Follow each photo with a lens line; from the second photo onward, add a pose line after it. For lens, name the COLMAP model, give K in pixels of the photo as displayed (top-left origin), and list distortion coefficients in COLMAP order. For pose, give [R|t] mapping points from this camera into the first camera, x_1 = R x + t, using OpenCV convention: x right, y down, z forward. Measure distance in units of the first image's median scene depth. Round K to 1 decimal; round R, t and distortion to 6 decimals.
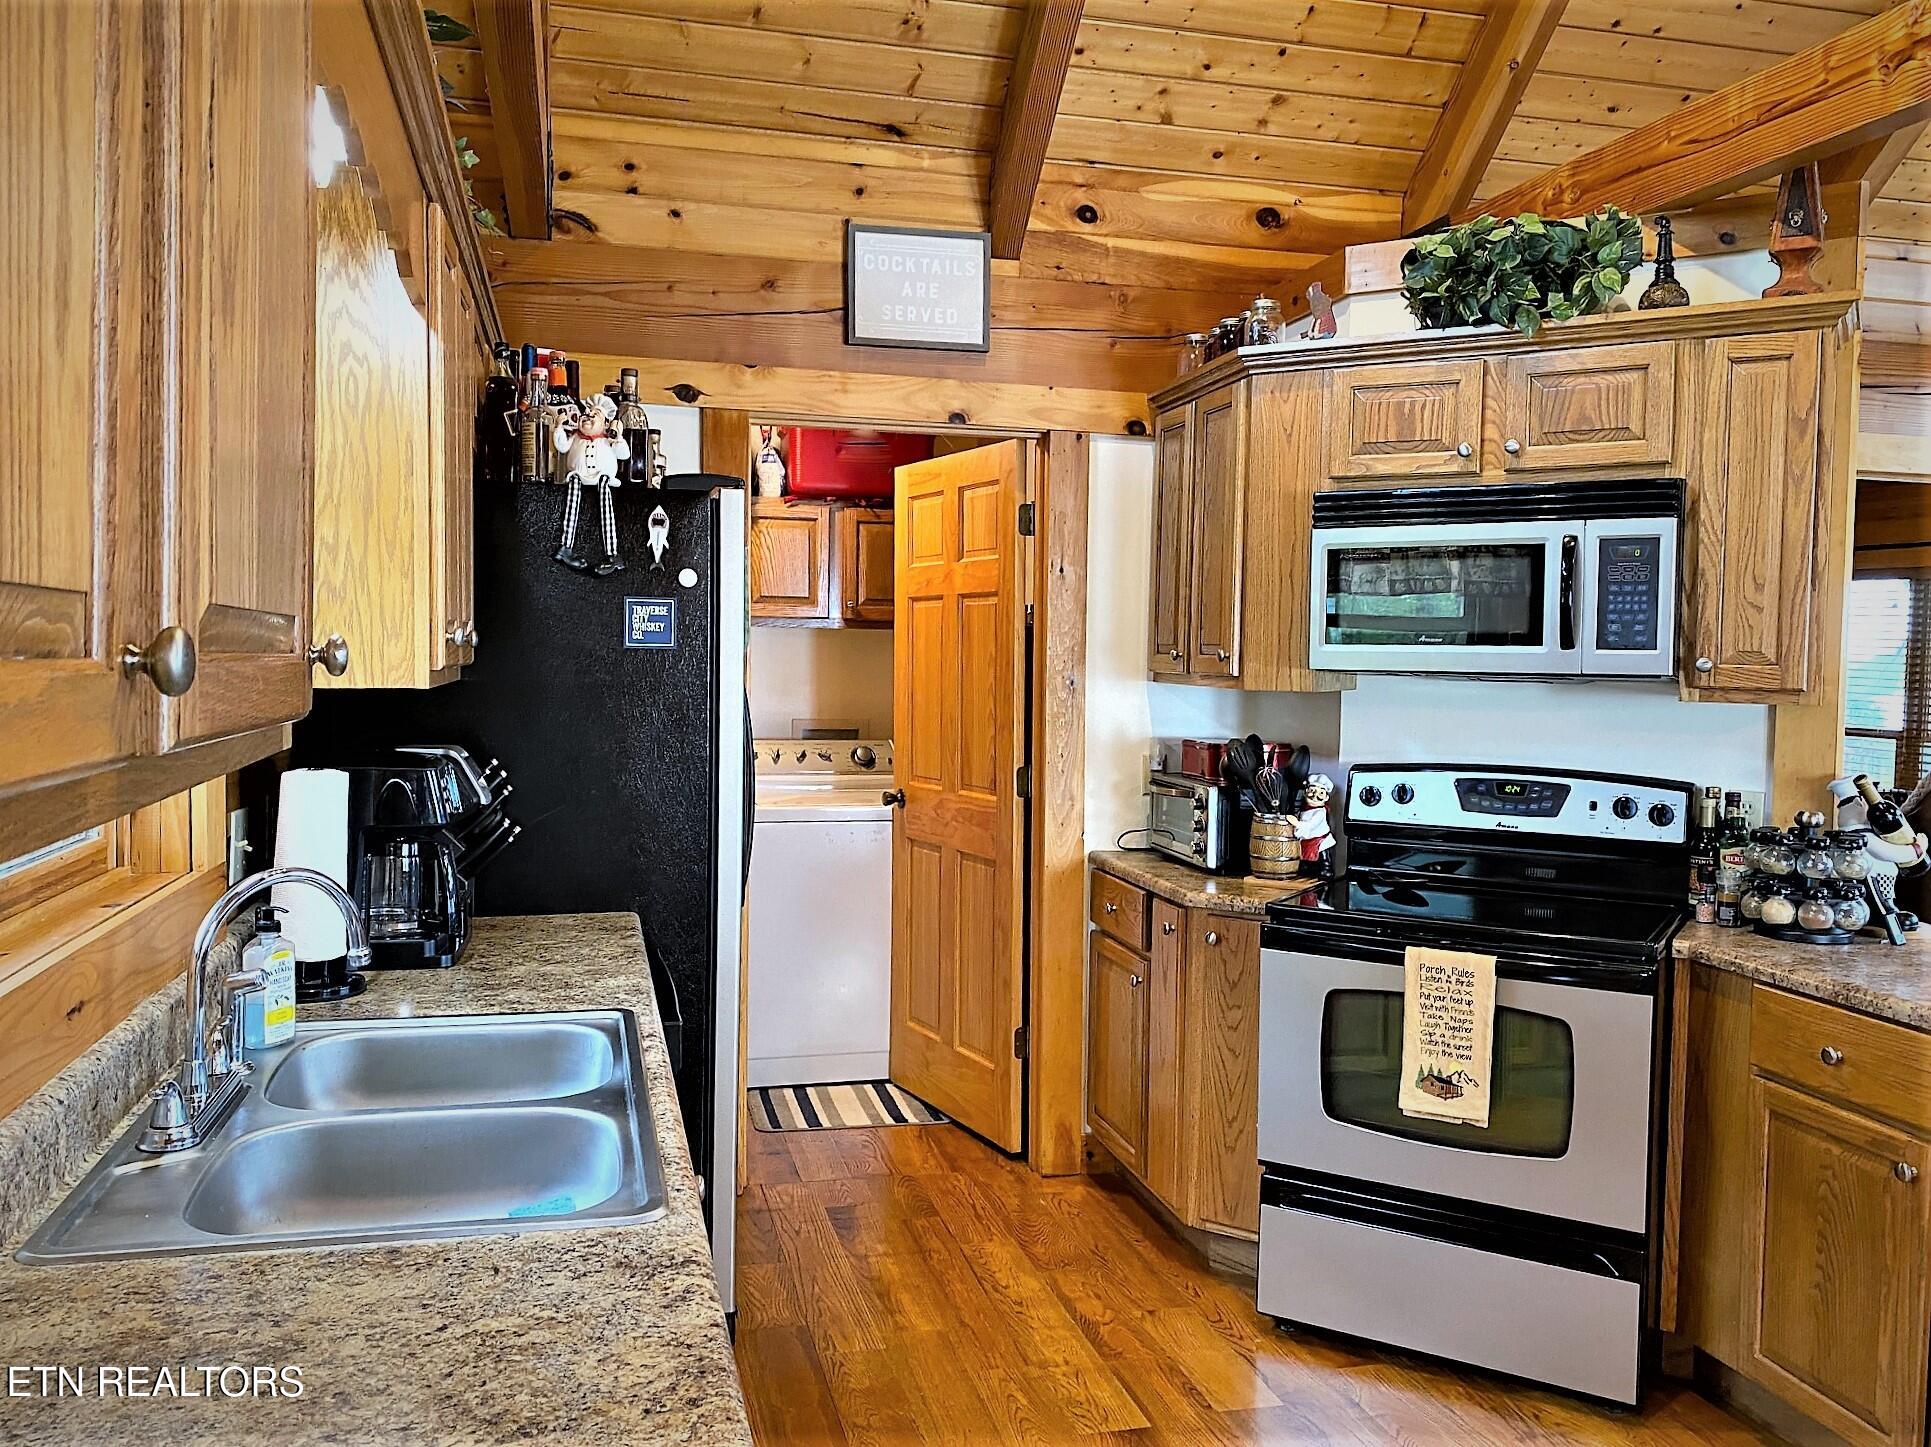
lens RADIAL K [[1459.6, 0, 961.7], [0, 1459.6, 710.3], [0, 0, 1]] dist [0.090365, -0.142073]
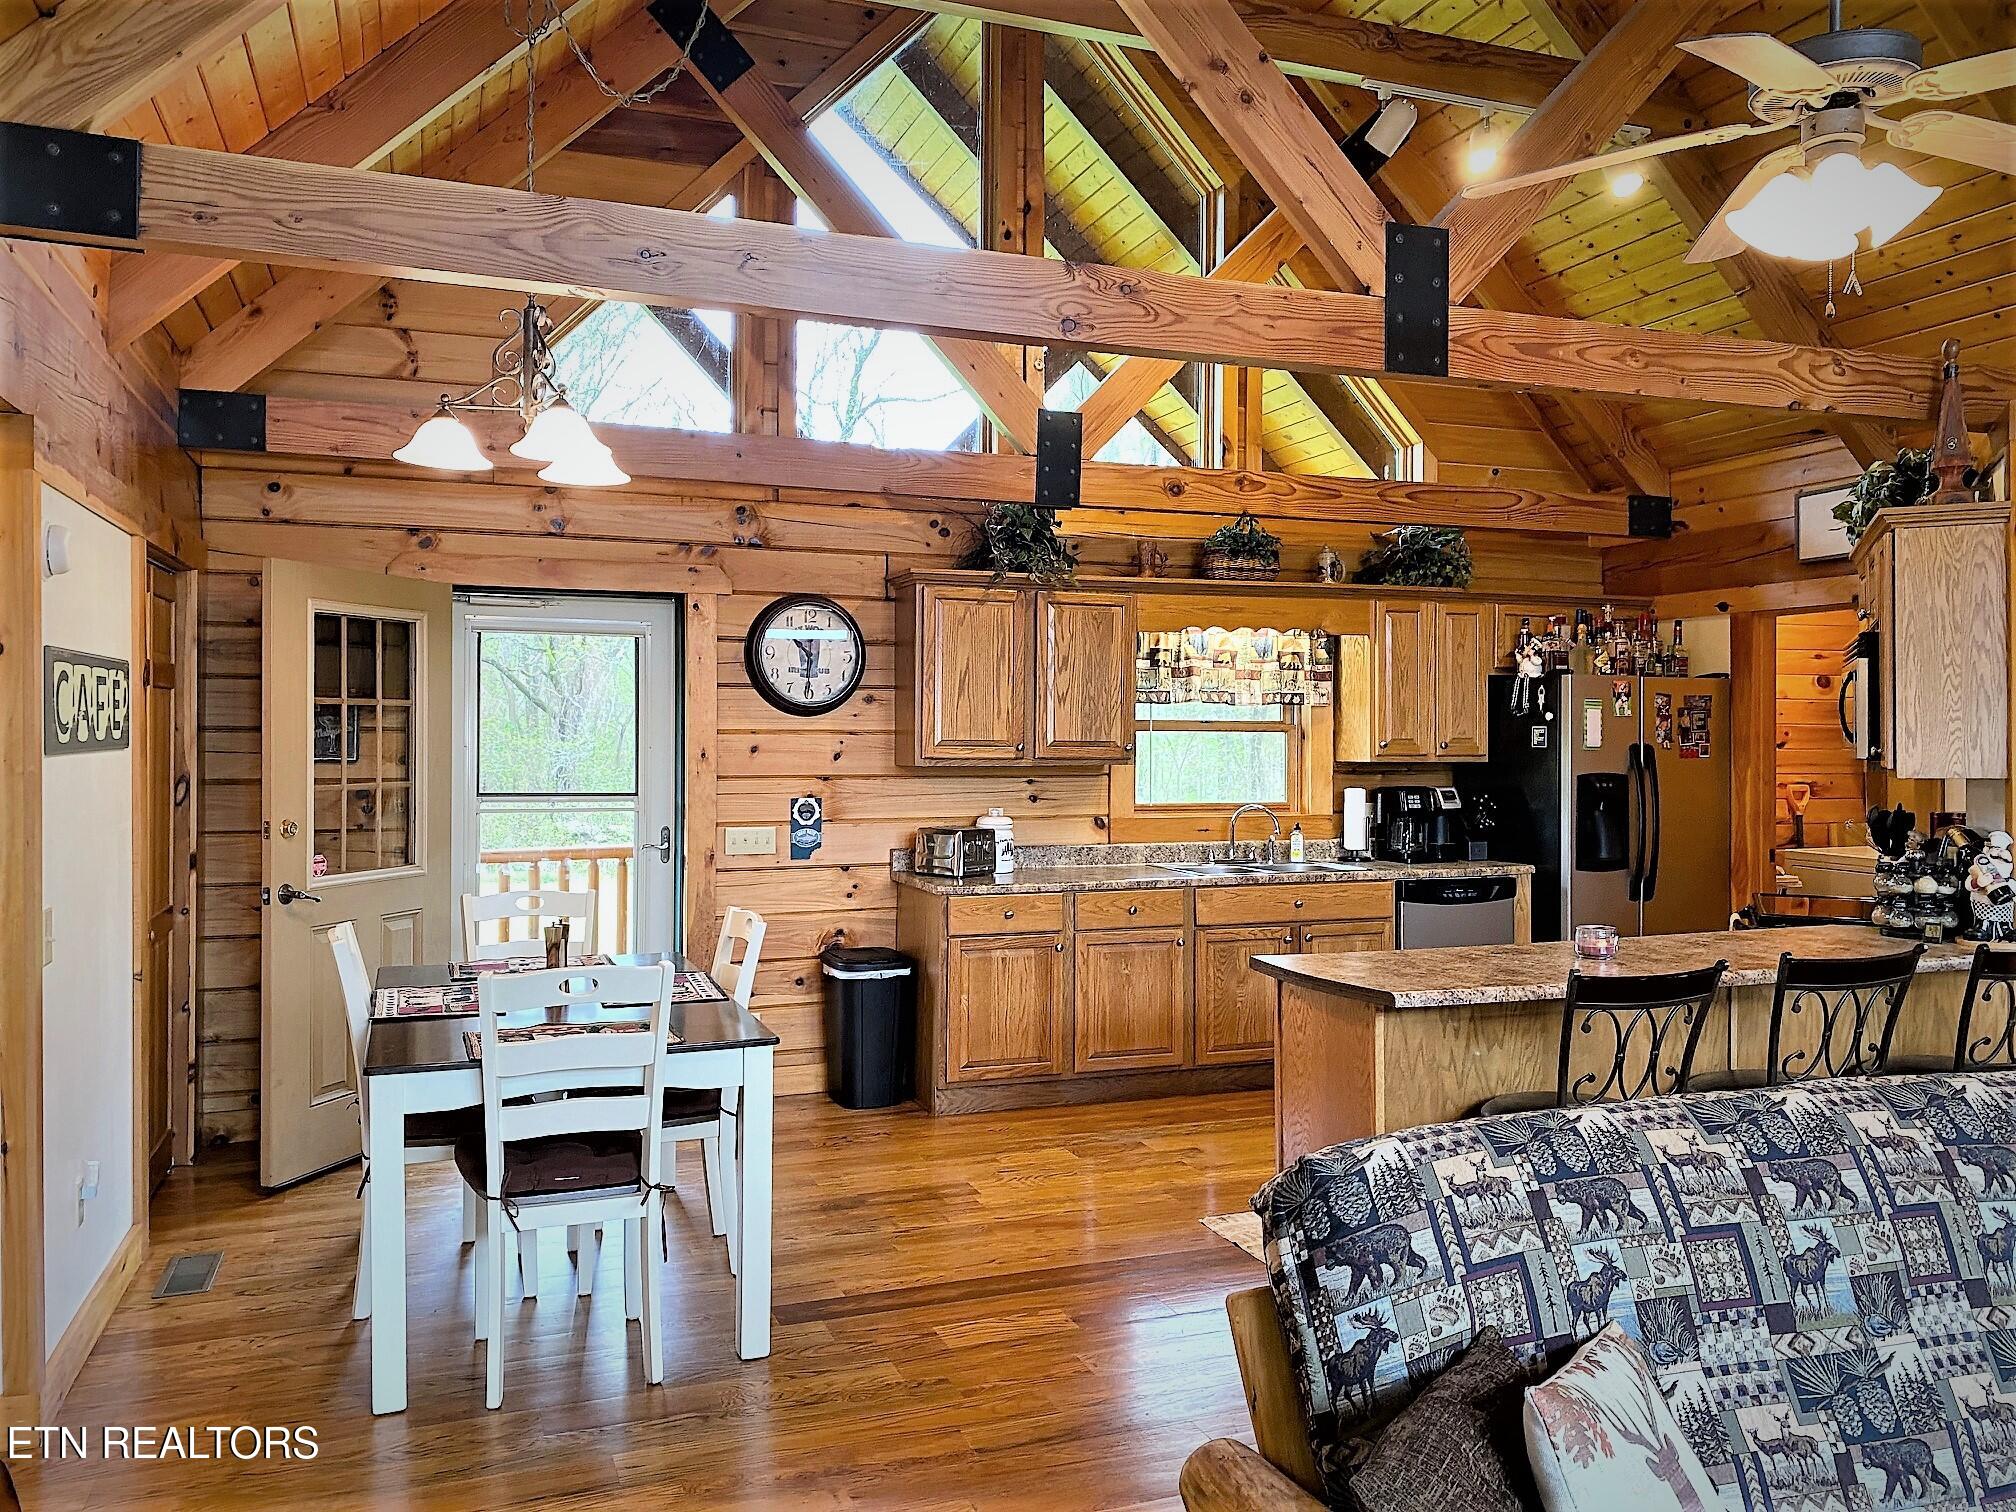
lens RADIAL K [[1523.8, 0, 1004.0], [0, 1523.8, 742.2], [0, 0, 1]] dist [0.090365, -0.142073]
pose [[0.096918, -0.009507, -0.995247, 2.094306], [-0.041343, 0.999053, -0.013570, 0.017339], [0.994433, 0.042462, 0.096433, -0.069057]]
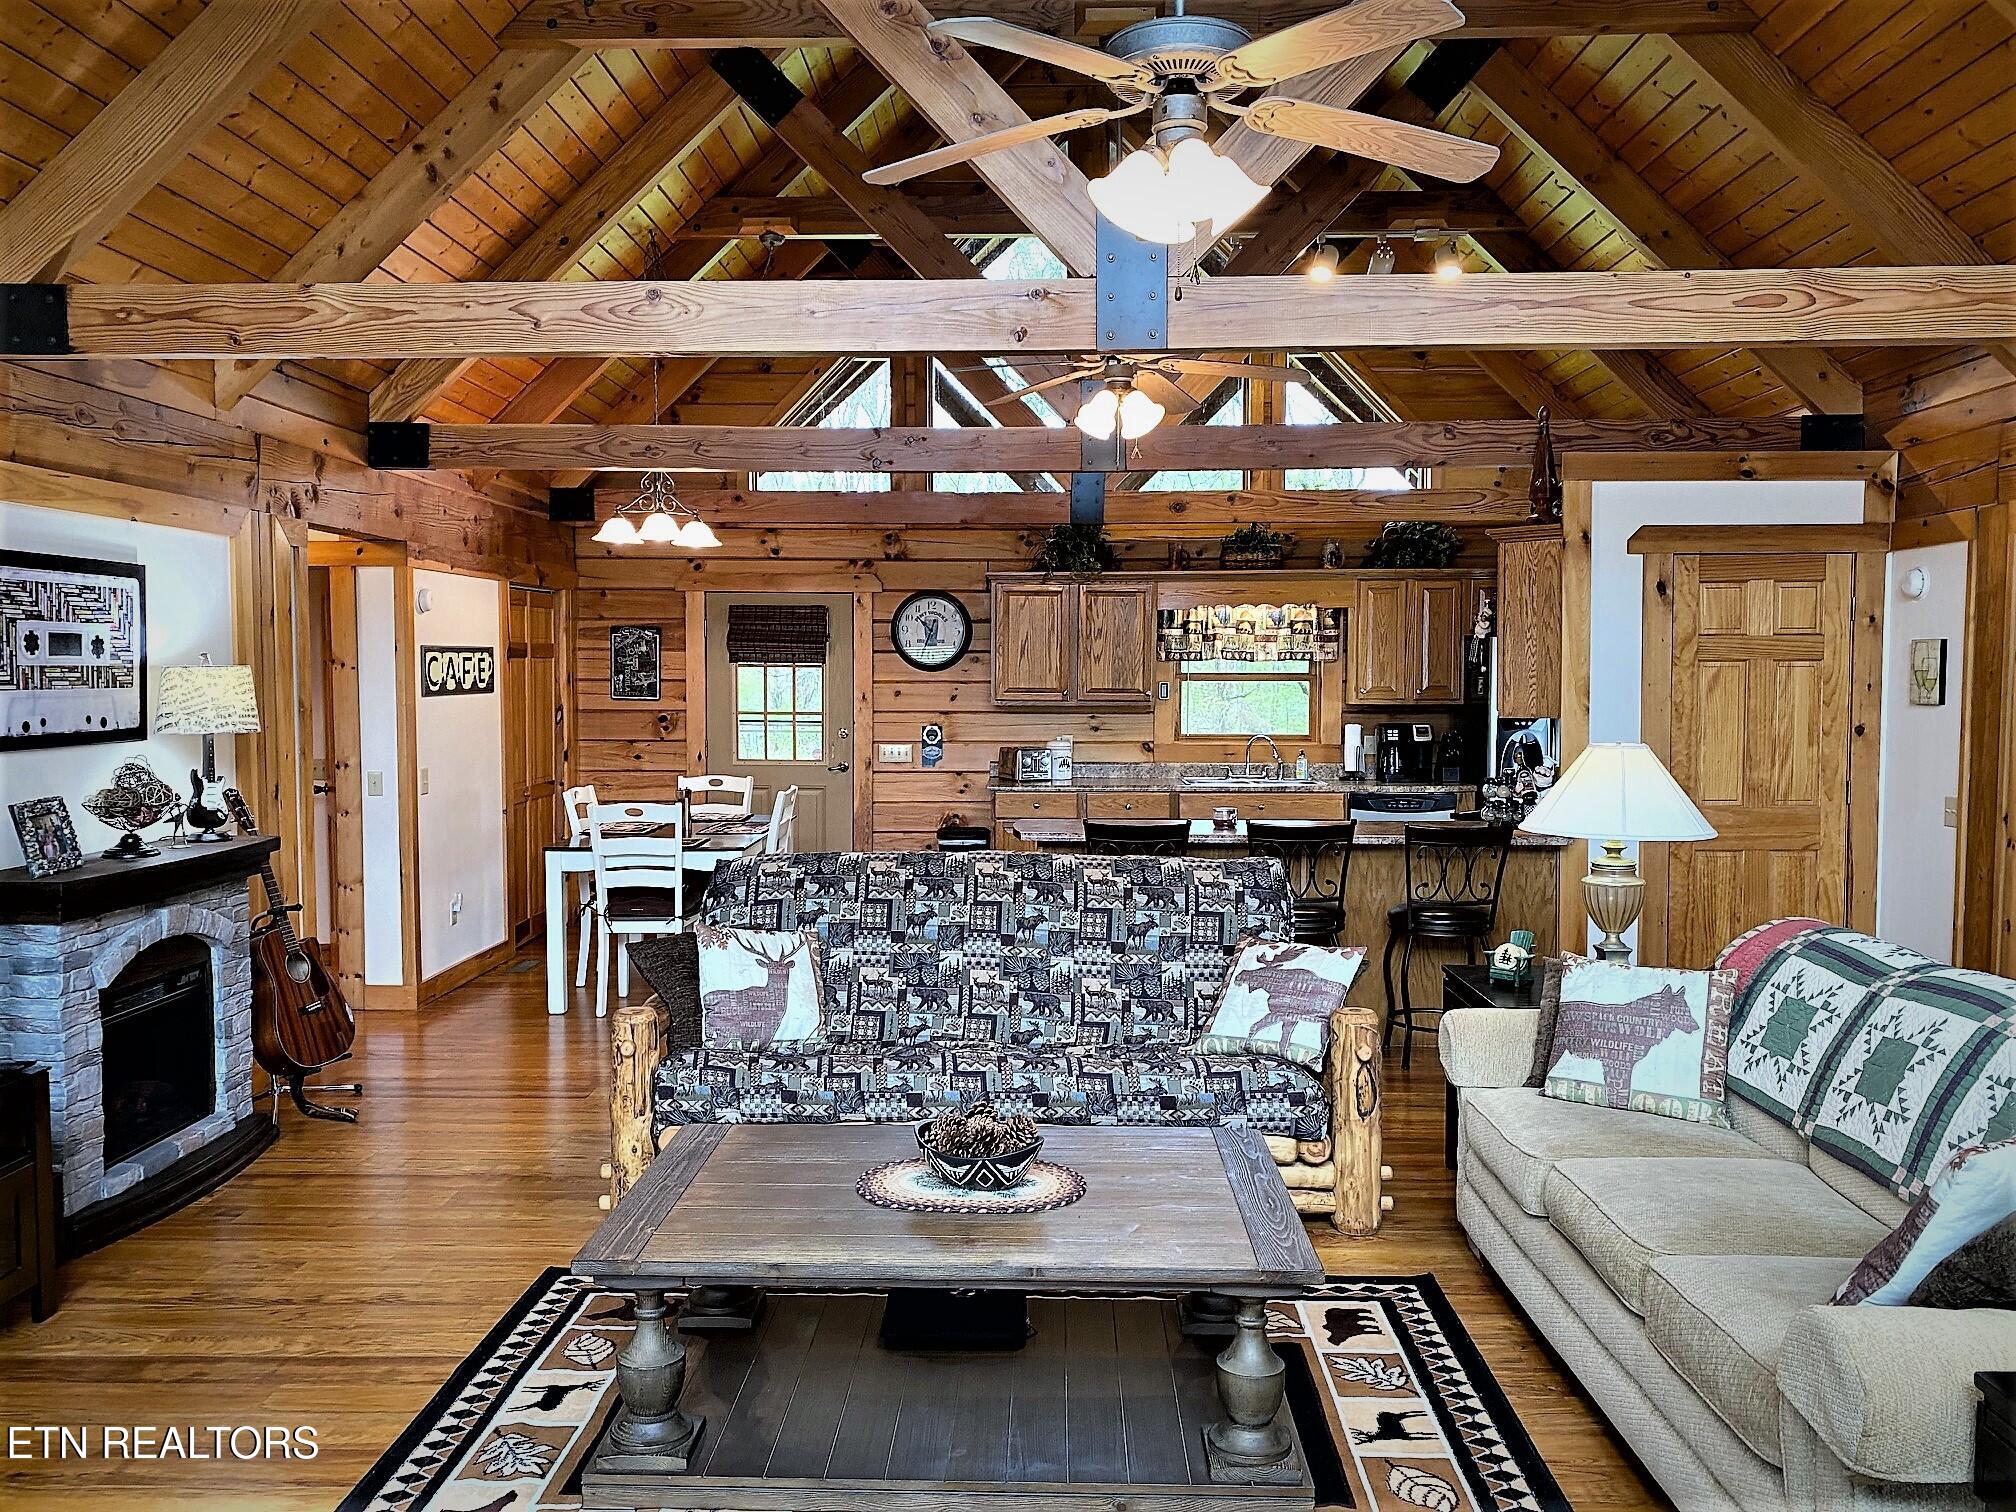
lens RADIAL K [[1523.8, 0, 1004.0], [0, 1523.8, 742.2], [0, 0, 1]] dist [0.090365, -0.142073]
pose [[-0.284956, 0.028354, -0.958121, 2.999414], [-0.043918, 0.998126, 0.042600, -0.033045], [0.957534, 0.054218, -0.283177, 0.954317]]
